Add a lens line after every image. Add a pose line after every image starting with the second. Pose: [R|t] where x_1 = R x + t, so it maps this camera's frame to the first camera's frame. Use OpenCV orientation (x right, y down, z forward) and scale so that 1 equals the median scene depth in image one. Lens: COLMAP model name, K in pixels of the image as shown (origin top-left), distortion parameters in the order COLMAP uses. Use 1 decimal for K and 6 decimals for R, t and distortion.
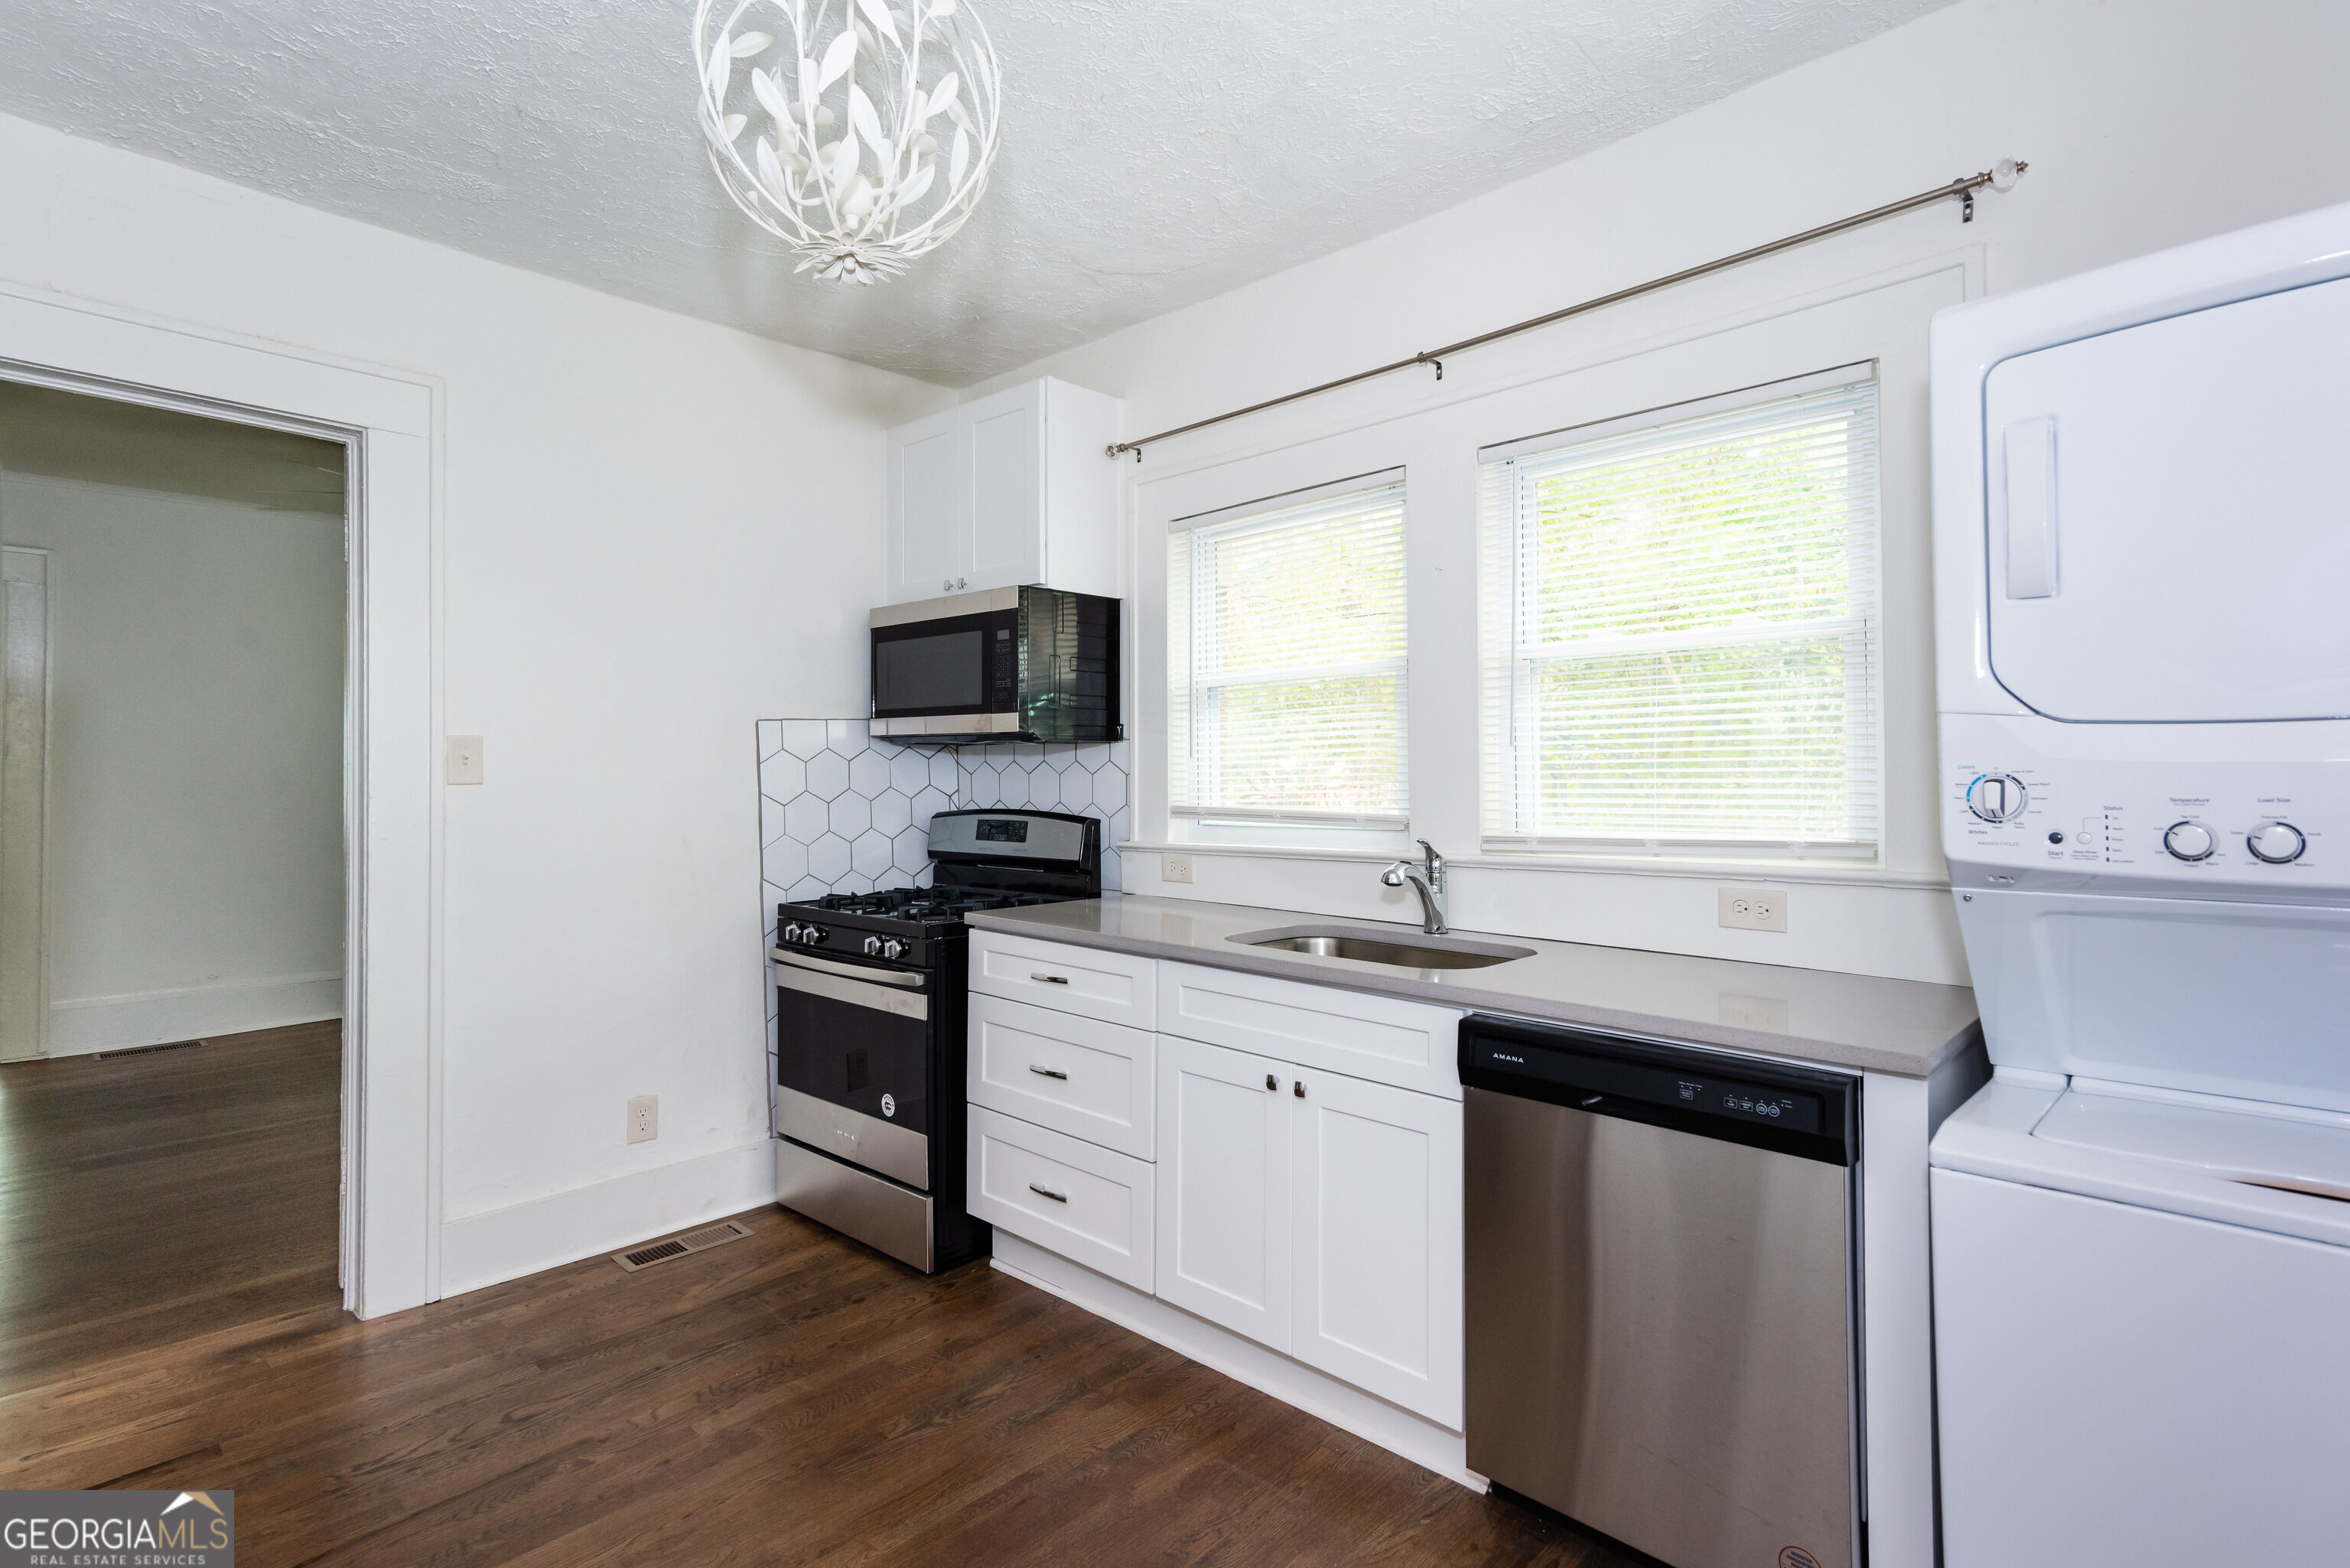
lens RADIAL K [[1147.6, 0, 1175.1], [0, 1147.6, 766.6], [0, 0, 1]] dist [0.023712, 0.001050]
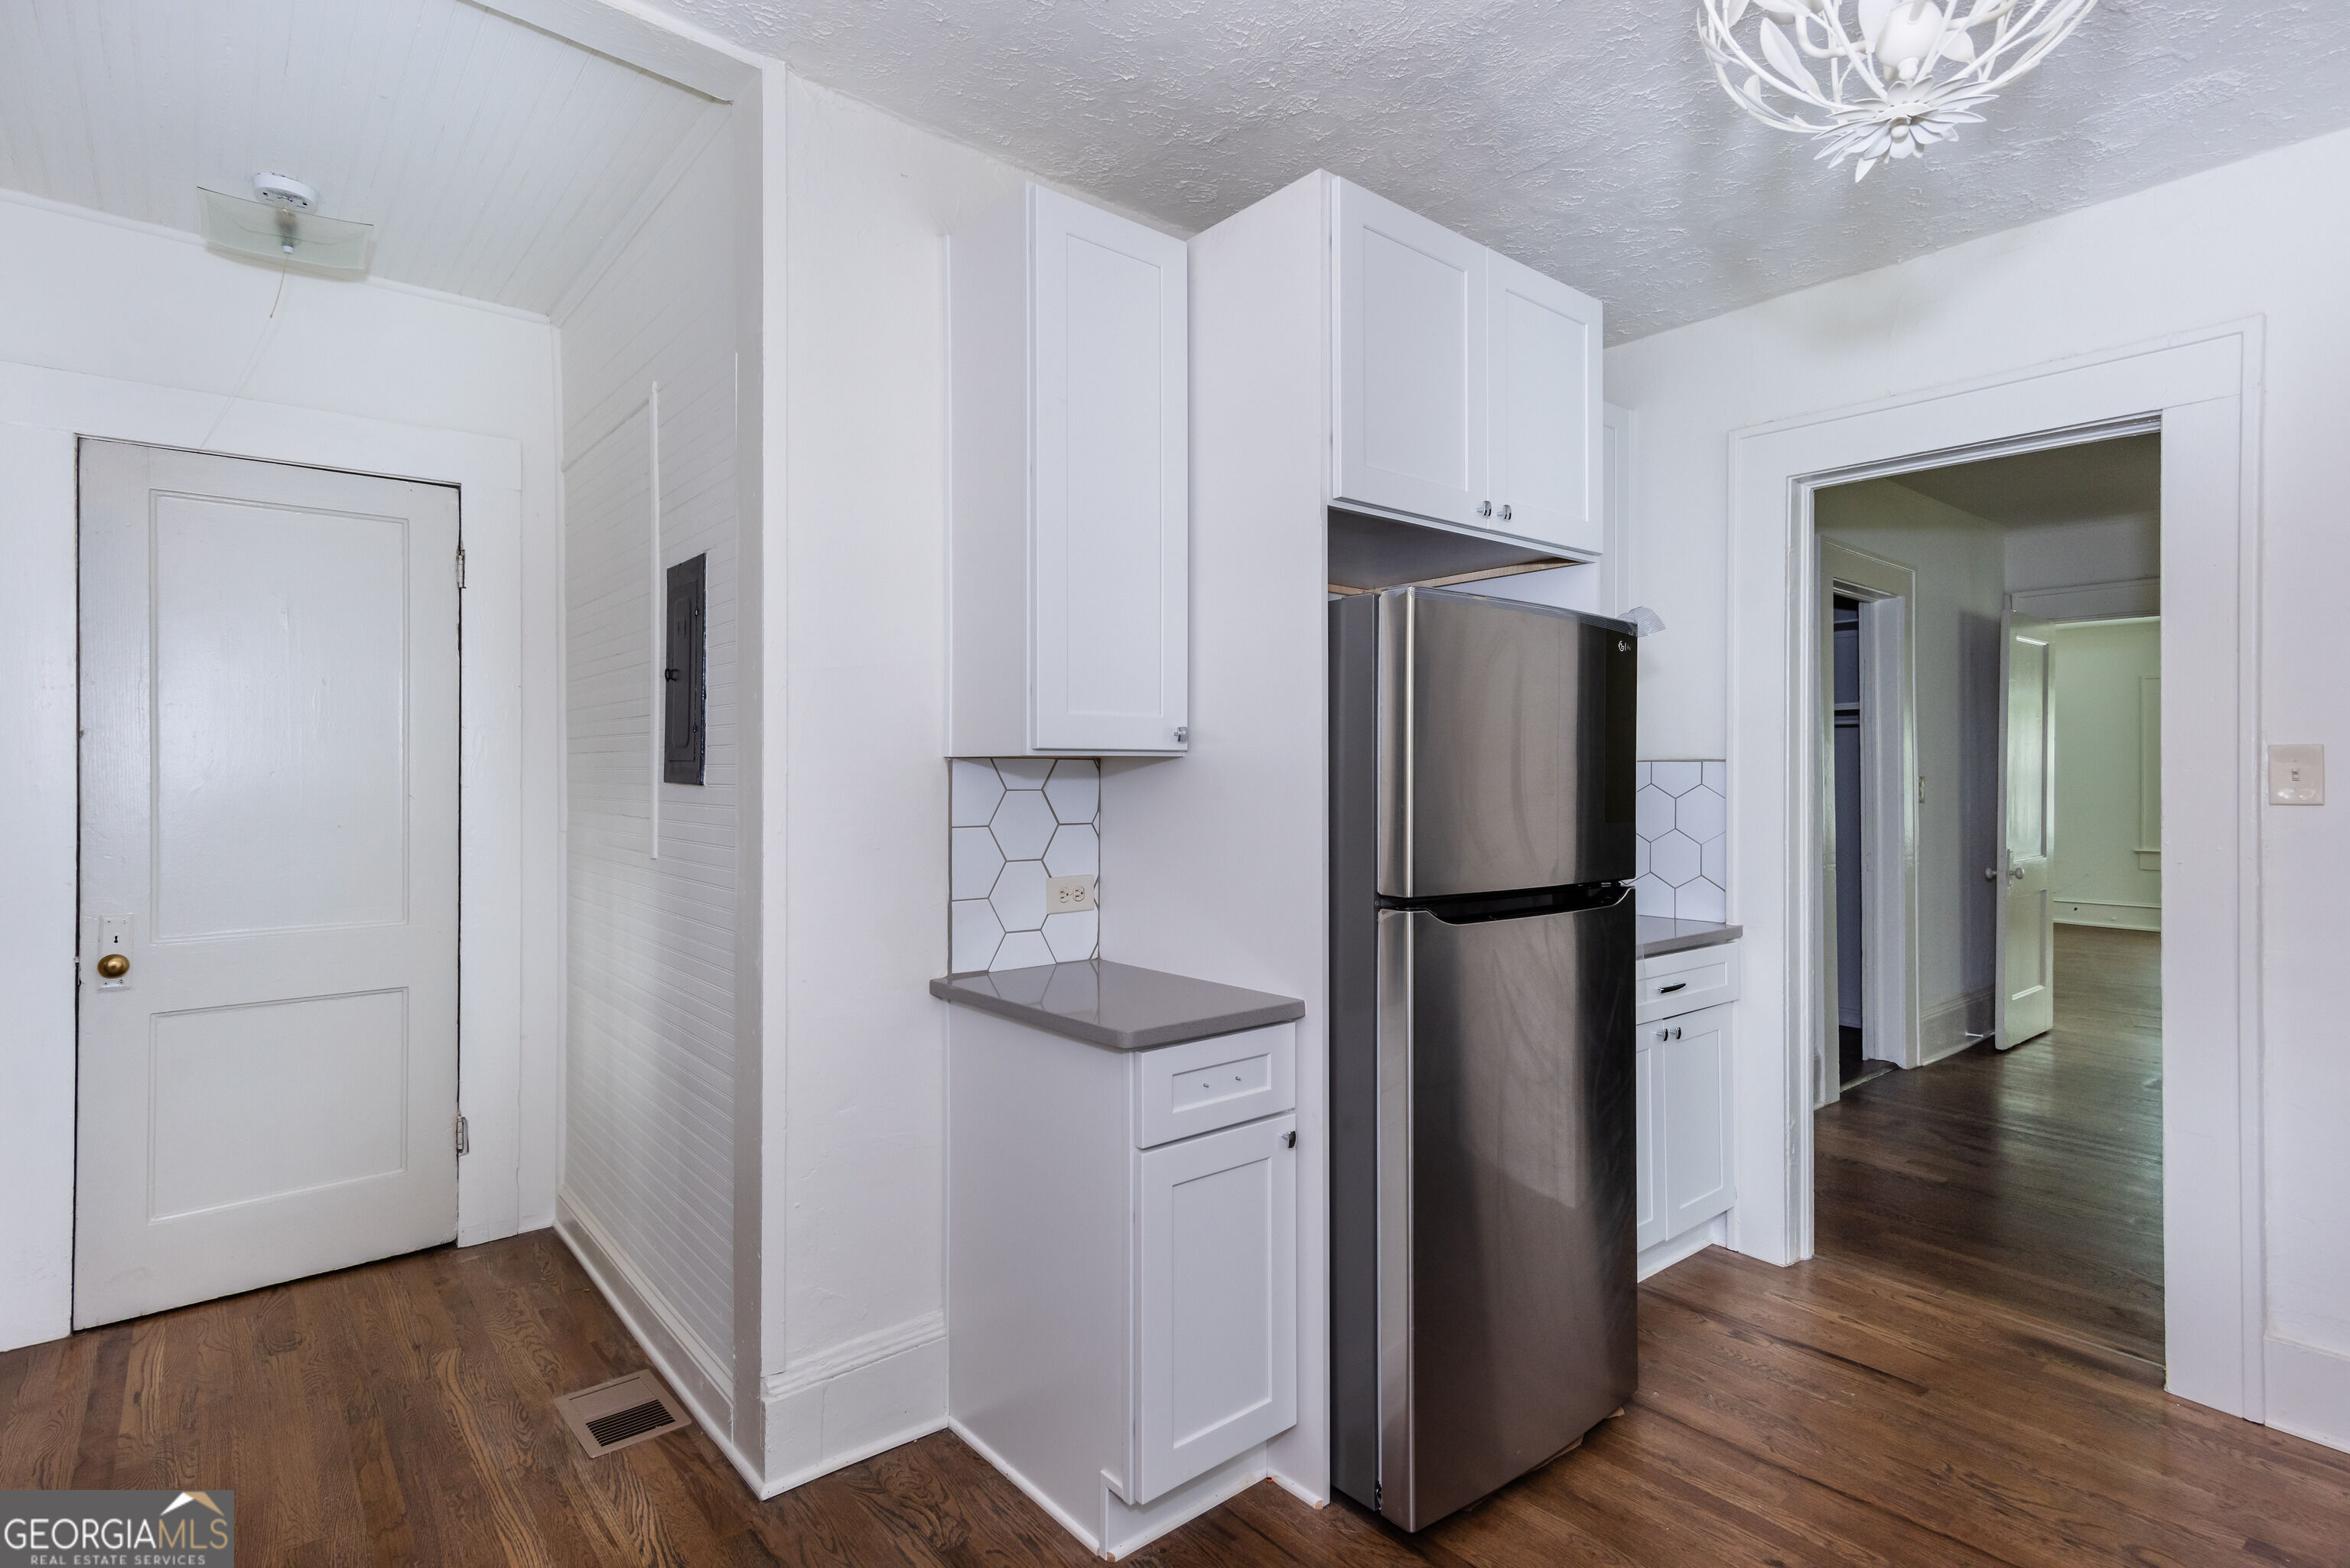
lens RADIAL K [[1147.6, 0, 1189.0], [0, 1147.6, 789.7], [0, 0, 1]] dist [0.023712, 0.001050]
pose [[-0.105331, 0.006194, -0.994418, 0.344412], [0.003807, 0.999976, 0.005825, -0.004402], [0.994430, -0.003172, -0.105352, 0.395073]]
